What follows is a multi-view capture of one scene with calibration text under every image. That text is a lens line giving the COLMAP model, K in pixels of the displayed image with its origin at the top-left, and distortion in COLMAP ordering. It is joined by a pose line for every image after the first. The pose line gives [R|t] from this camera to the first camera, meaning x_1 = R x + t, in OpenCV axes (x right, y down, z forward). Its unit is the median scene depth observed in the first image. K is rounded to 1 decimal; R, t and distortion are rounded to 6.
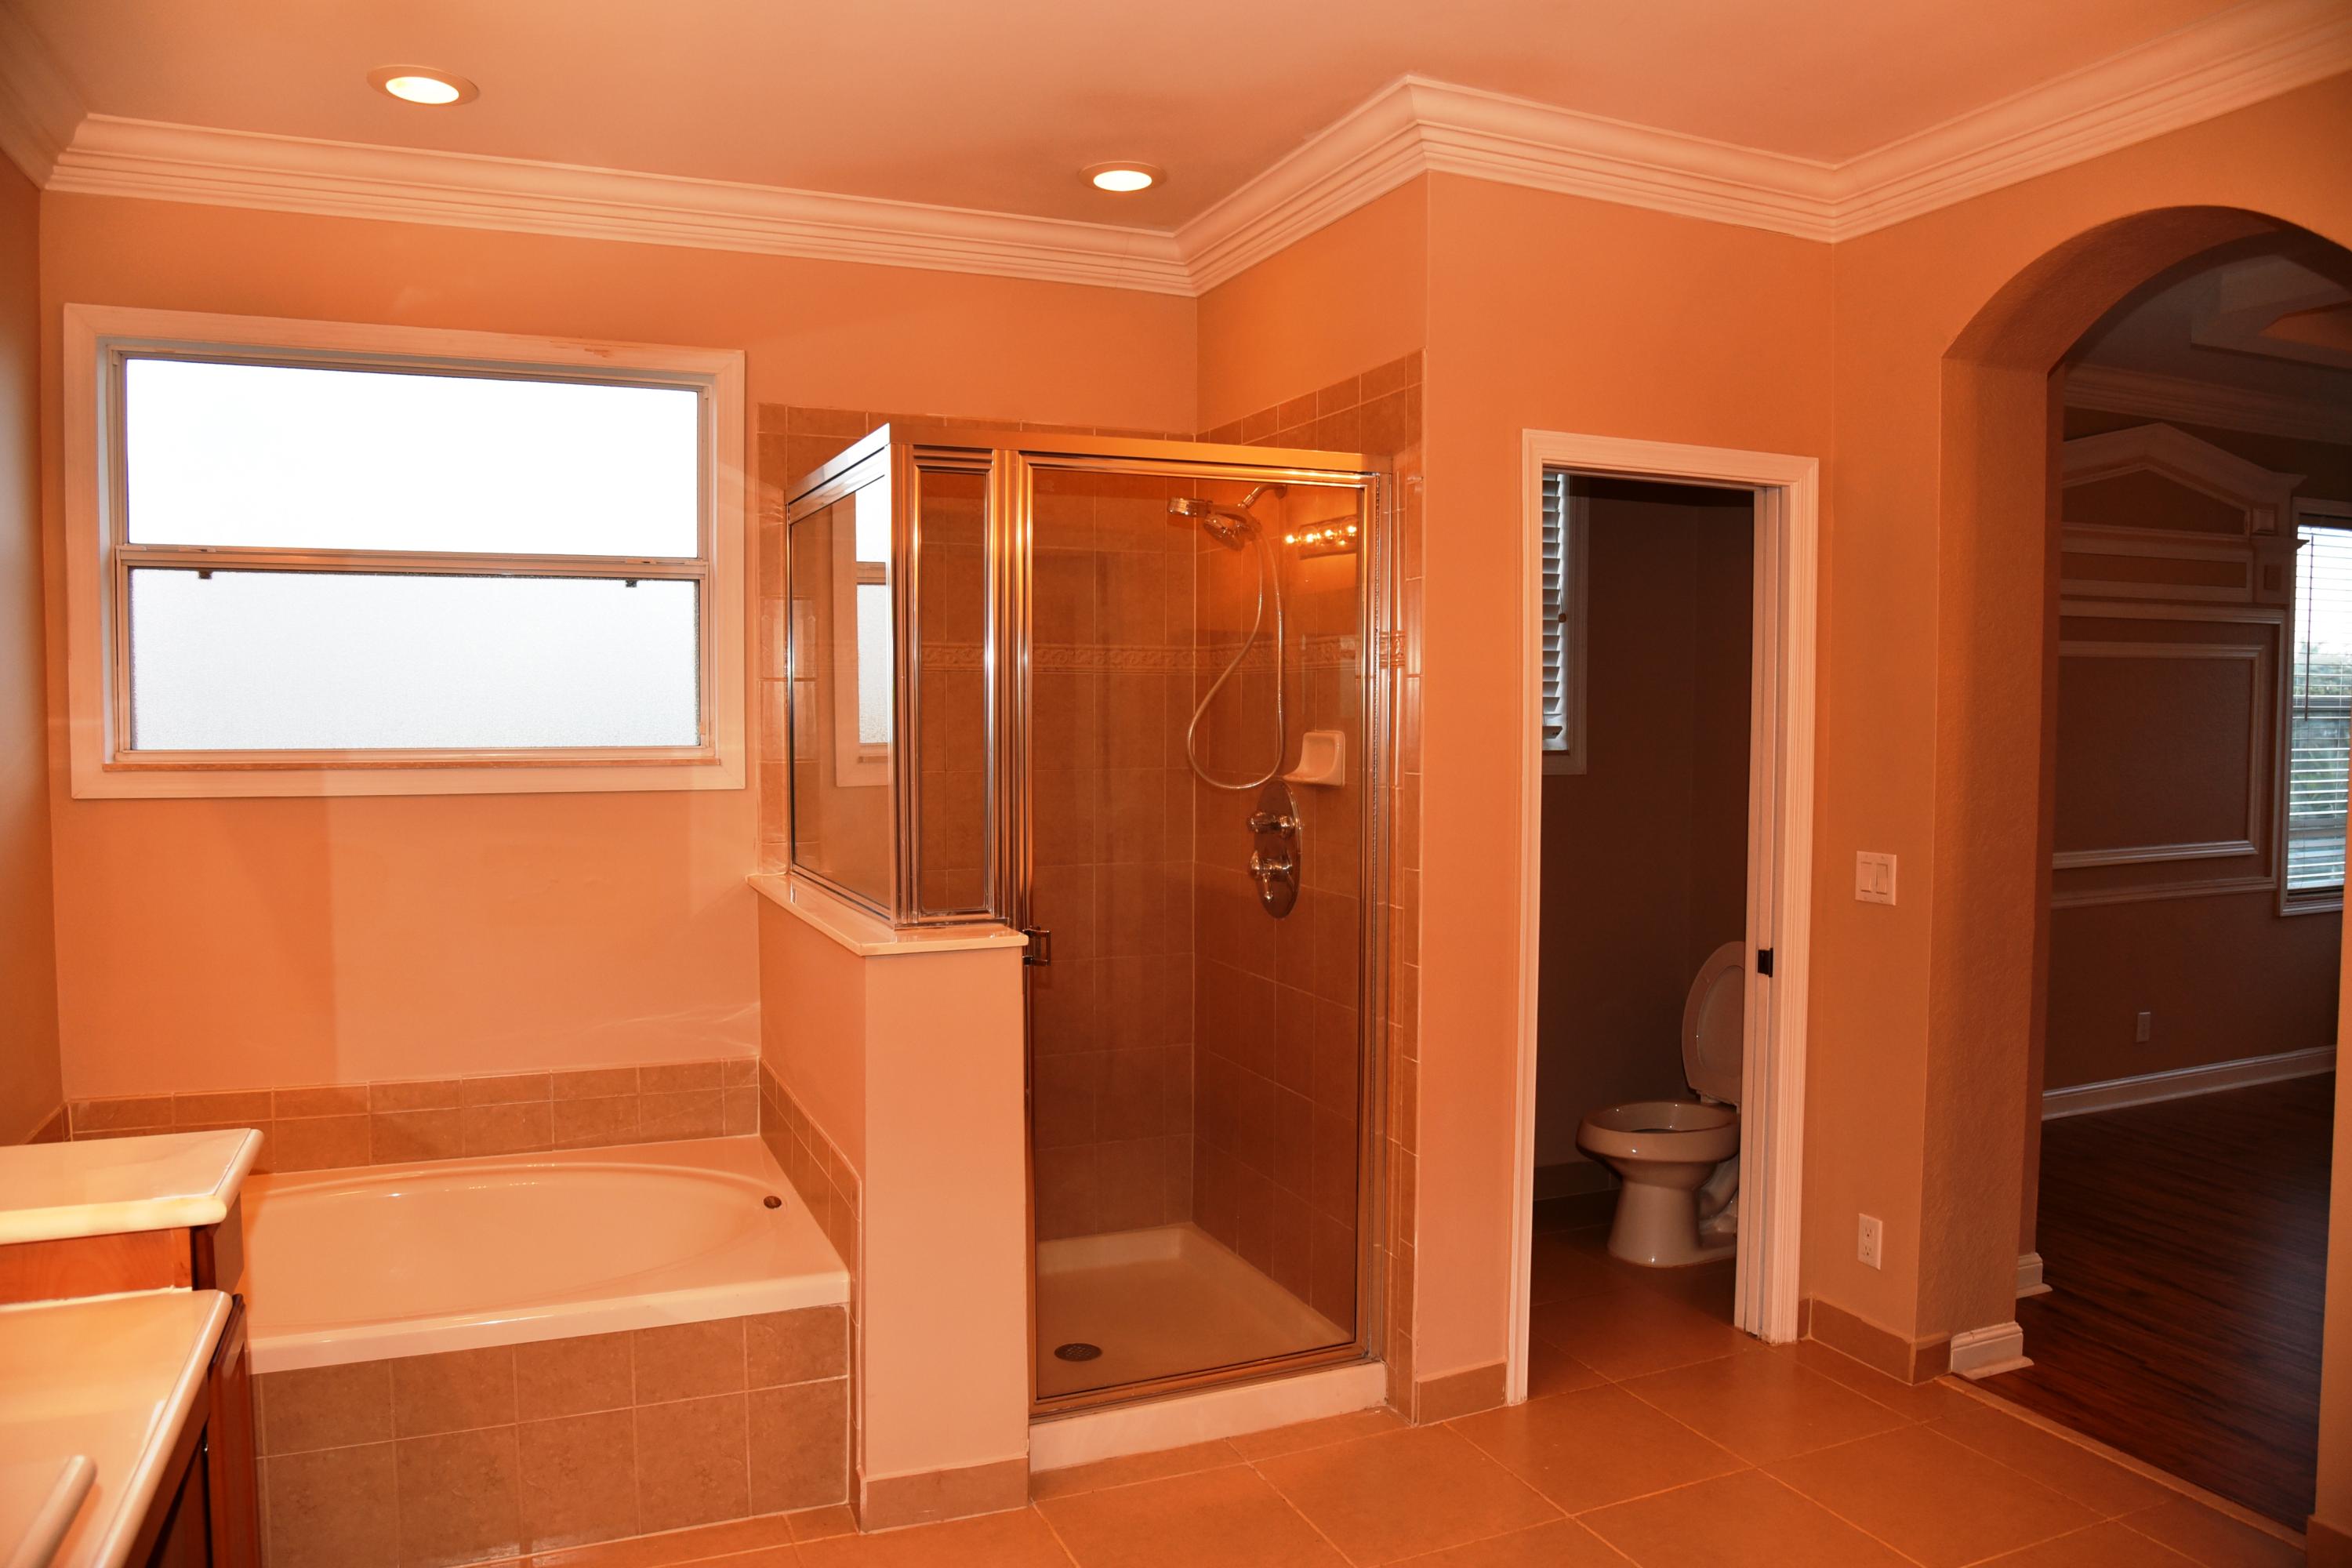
lens RADIAL K [[1655.0, 0, 1166.9], [0, 1655.0, 787.9], [0, 0, 1]] dist [-0.088982, 0.038933]
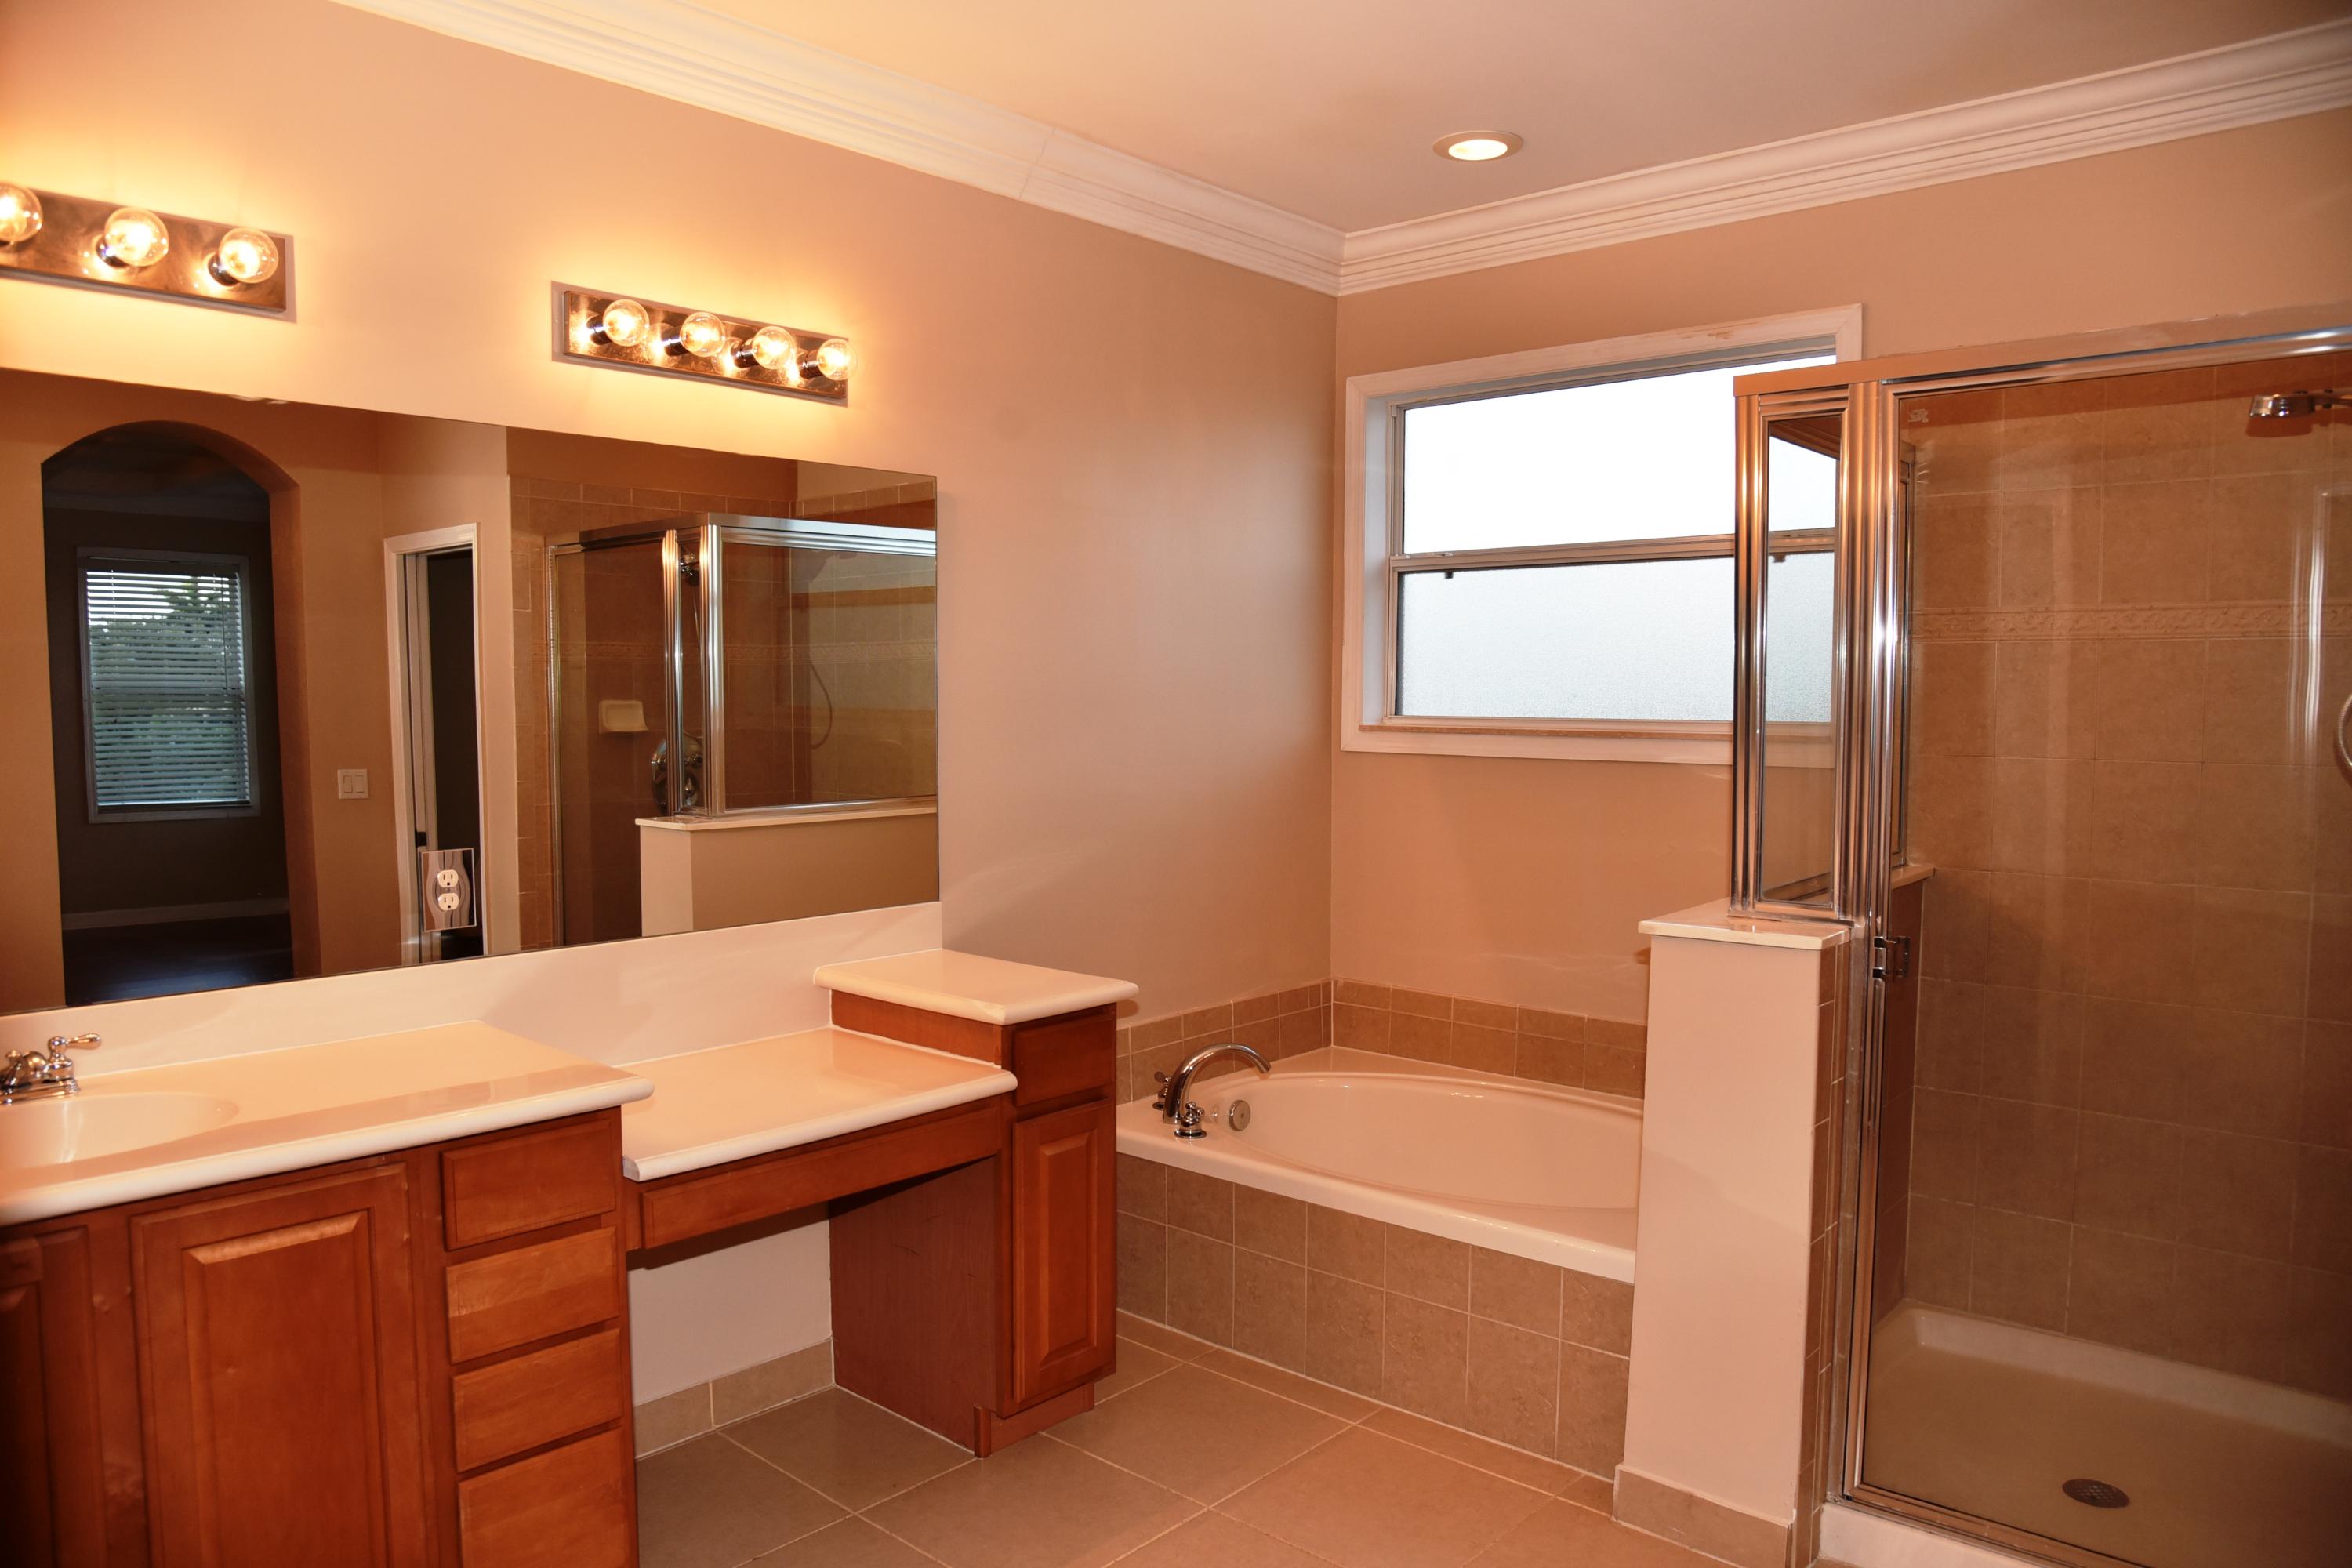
lens RADIAL K [[1655.0, 0, 1165.1], [0, 1655.0, 788.3], [0, 0, 1]] dist [-0.088982, 0.038933]
pose [[0.417349, 0.053324, -0.907181, 0.493456], [-0.042468, 0.998331, 0.039144, -0.009359], [0.907754, 0.022190, 0.418916, 0.287135]]
